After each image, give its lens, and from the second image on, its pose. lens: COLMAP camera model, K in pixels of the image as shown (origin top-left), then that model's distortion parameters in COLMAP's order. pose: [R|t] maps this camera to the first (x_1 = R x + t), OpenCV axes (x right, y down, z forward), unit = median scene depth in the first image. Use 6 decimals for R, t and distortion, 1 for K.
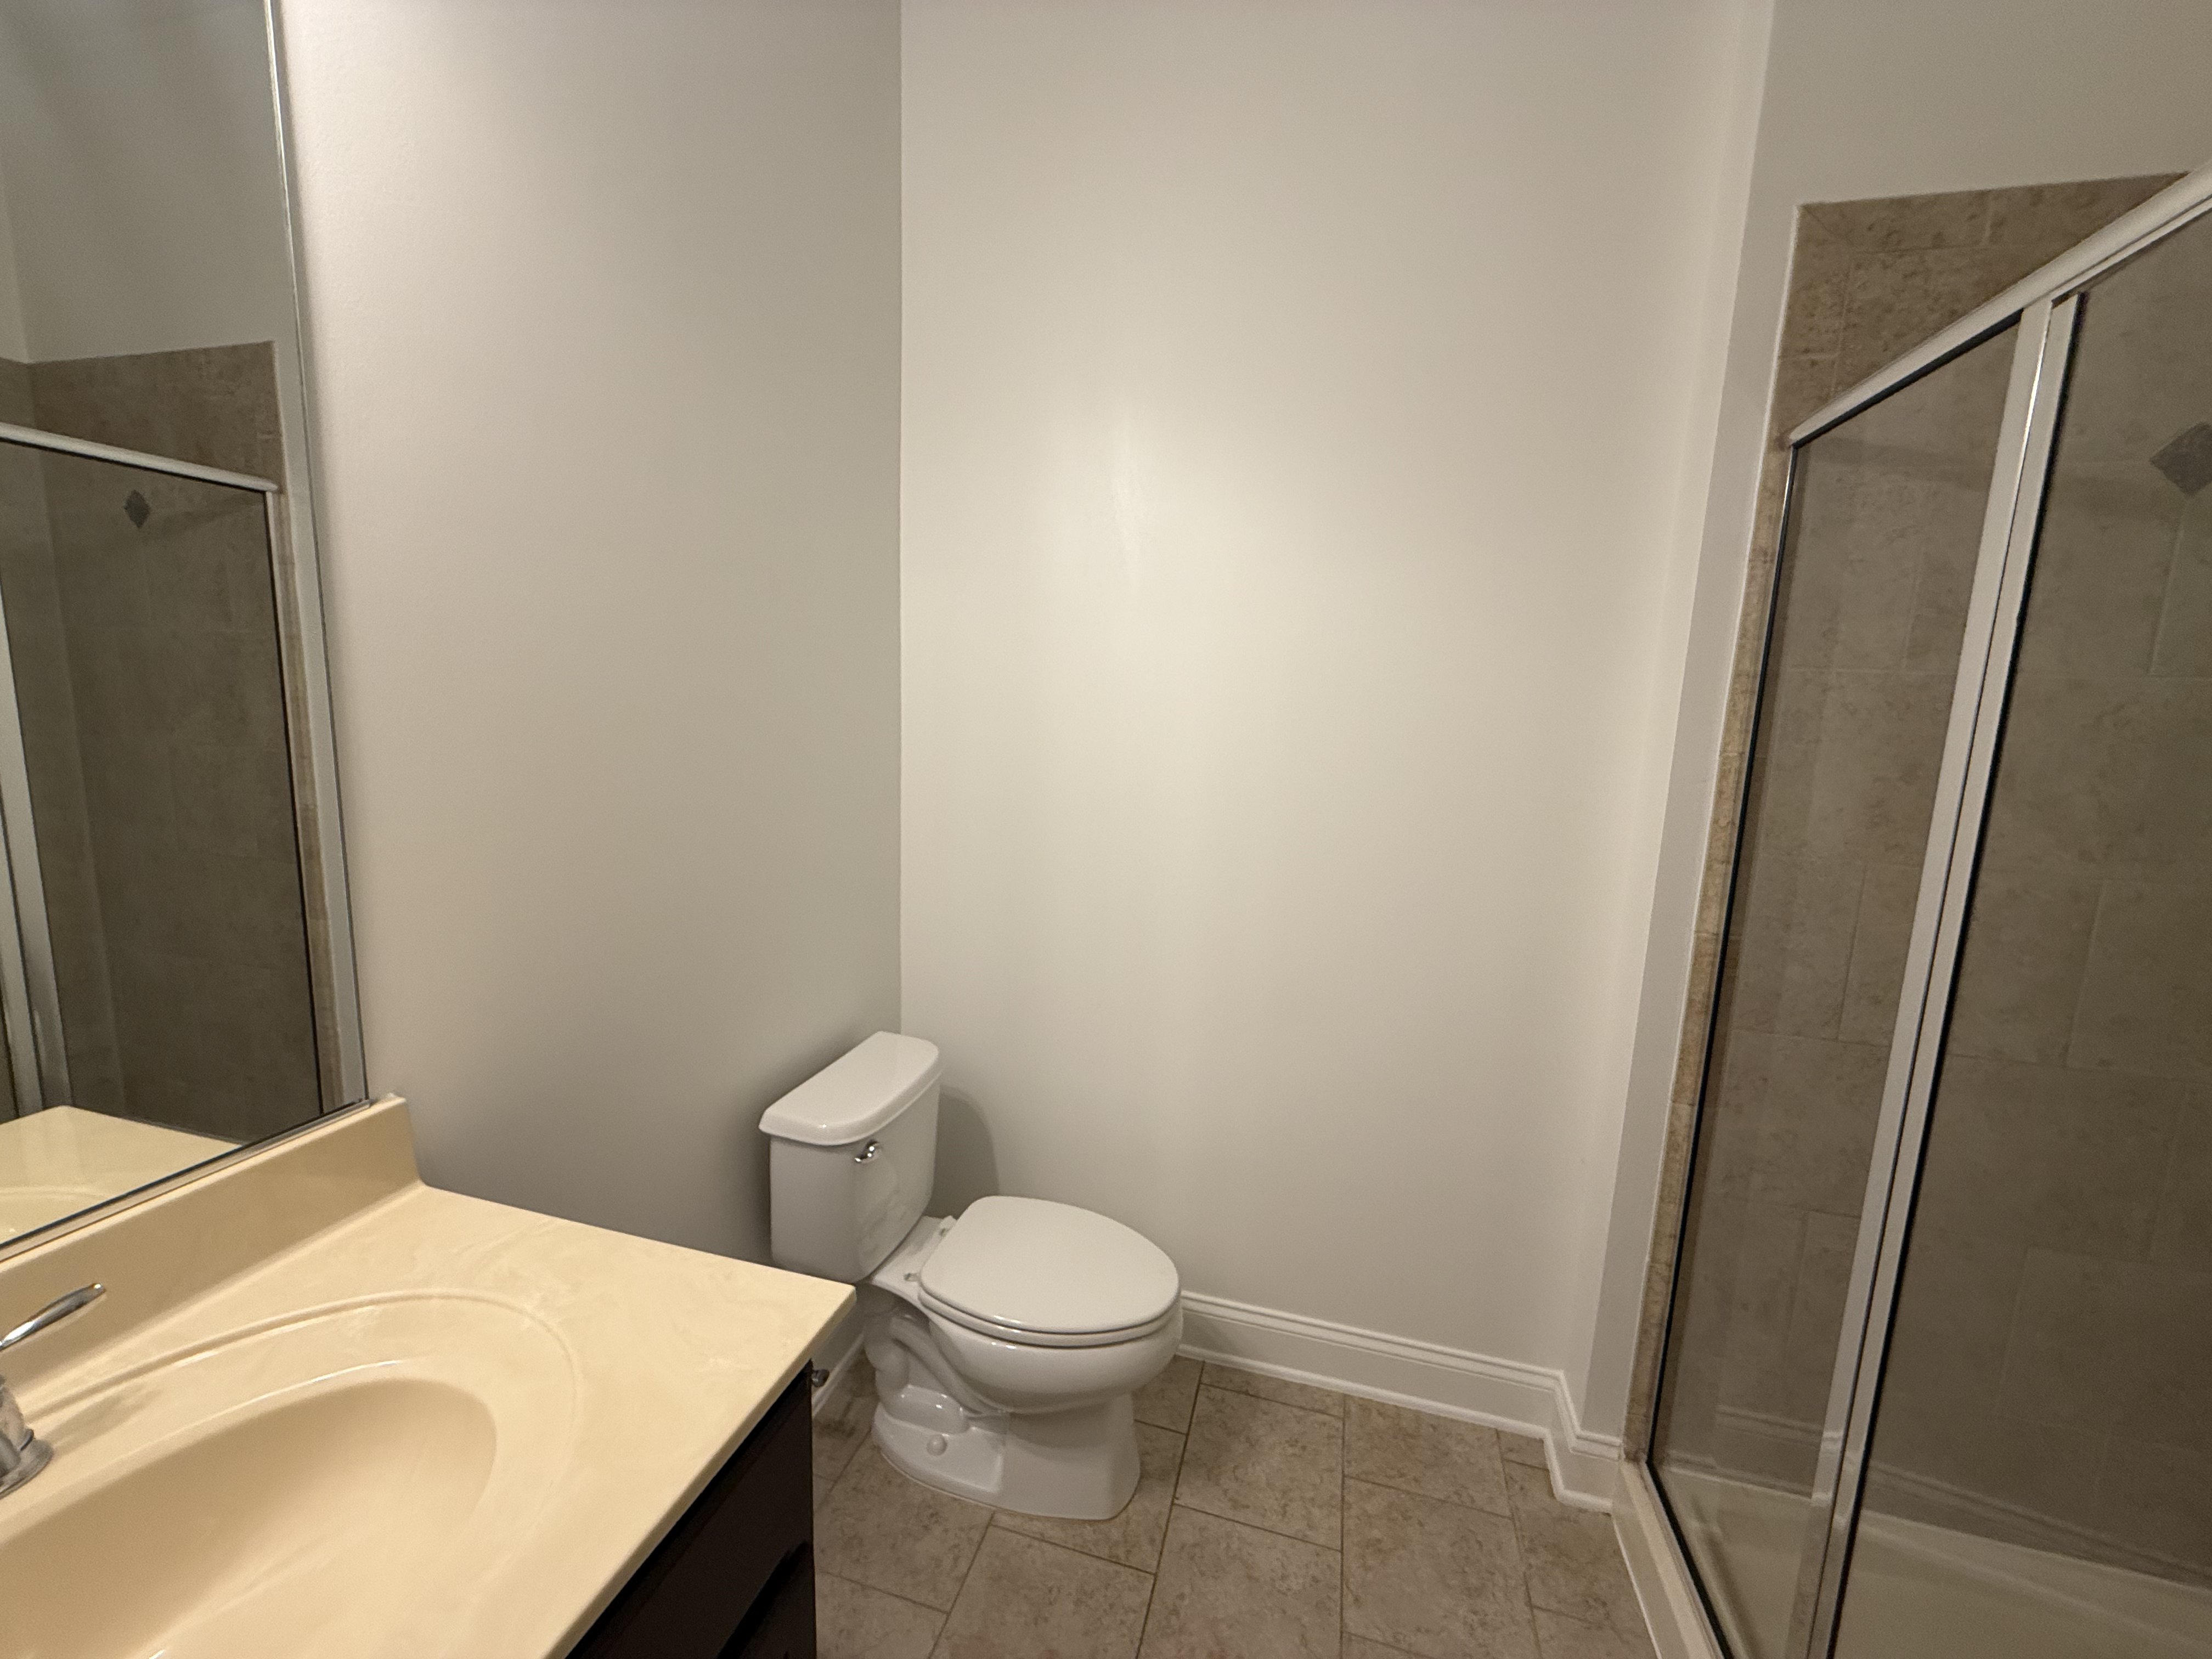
lens RADIAL K [[882.7, 0, 1106.1], [0, 882.7, 833.6], [0, 0, 1]] dist [-0.003401, 0.000348]
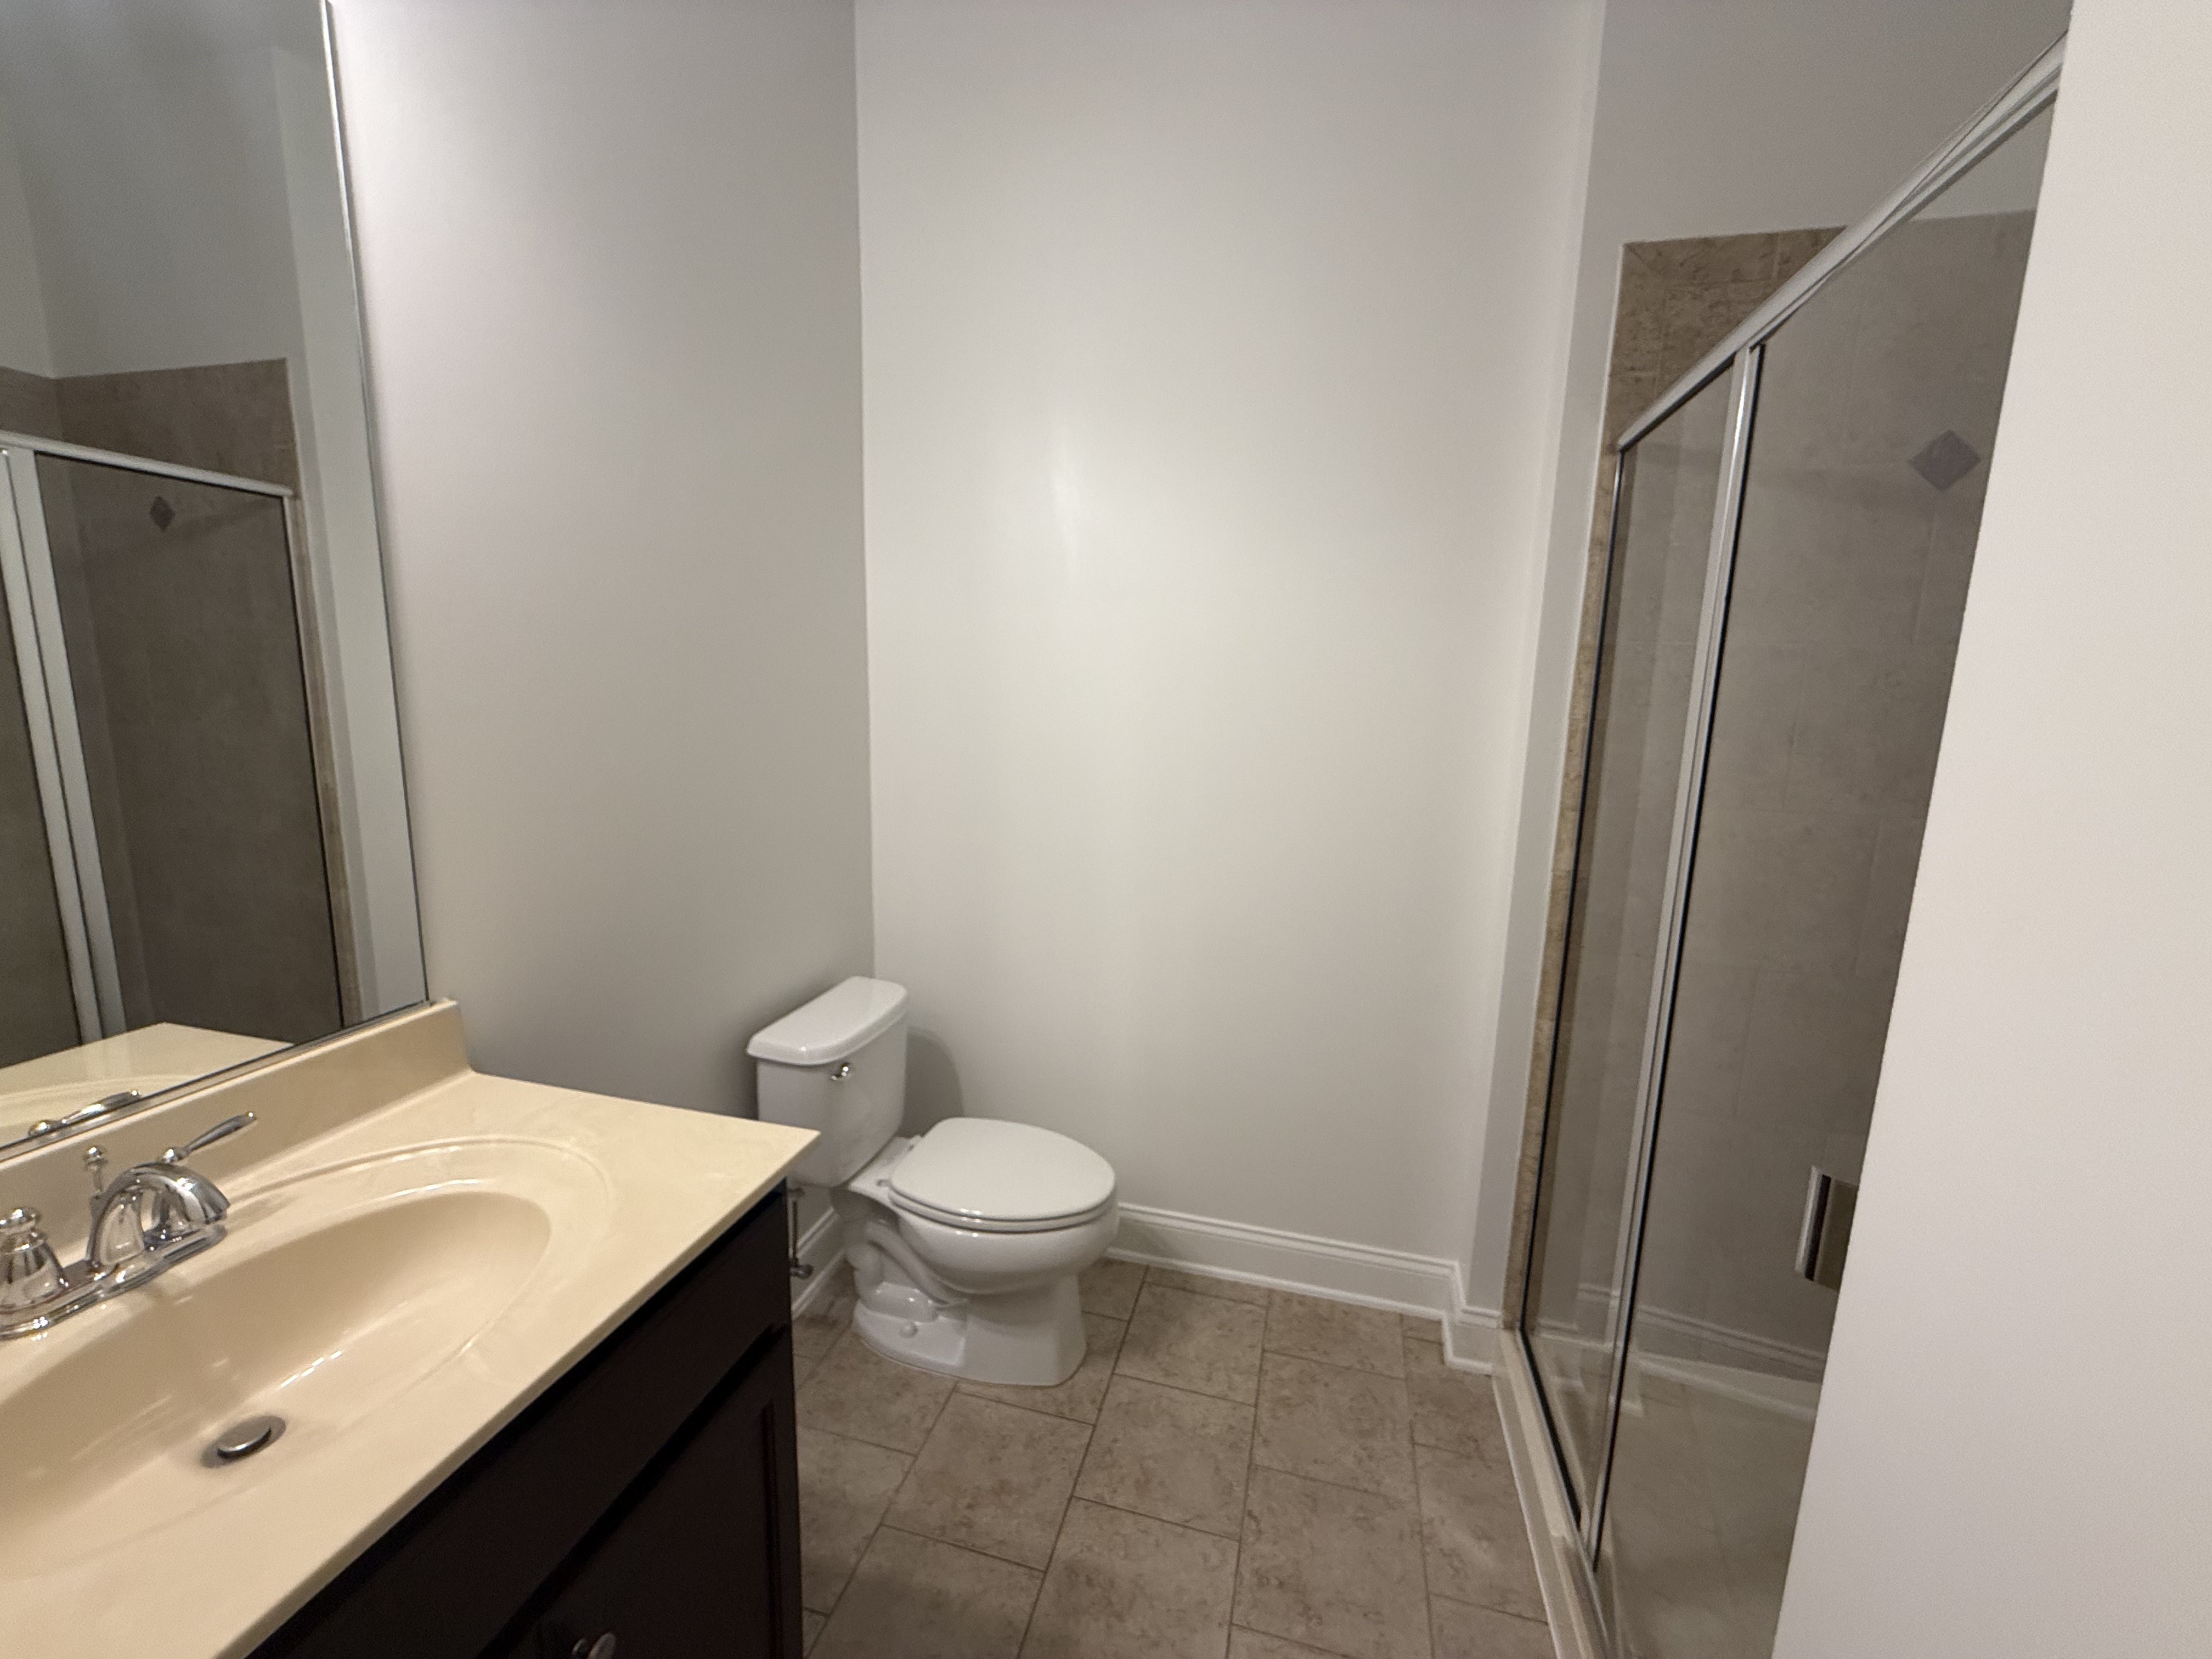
lens RADIAL K [[882.3, 0, 1104.5], [0, 882.3, 833.0], [0, 0, 1]] dist [-0.002649, -0.000290]
pose [[0.999847, -0.014038, 0.010396, 0.066209], [0.013868, 0.999772, 0.016227, 0.034834], [-0.010621, -0.016080, 0.999814, -0.153363]]
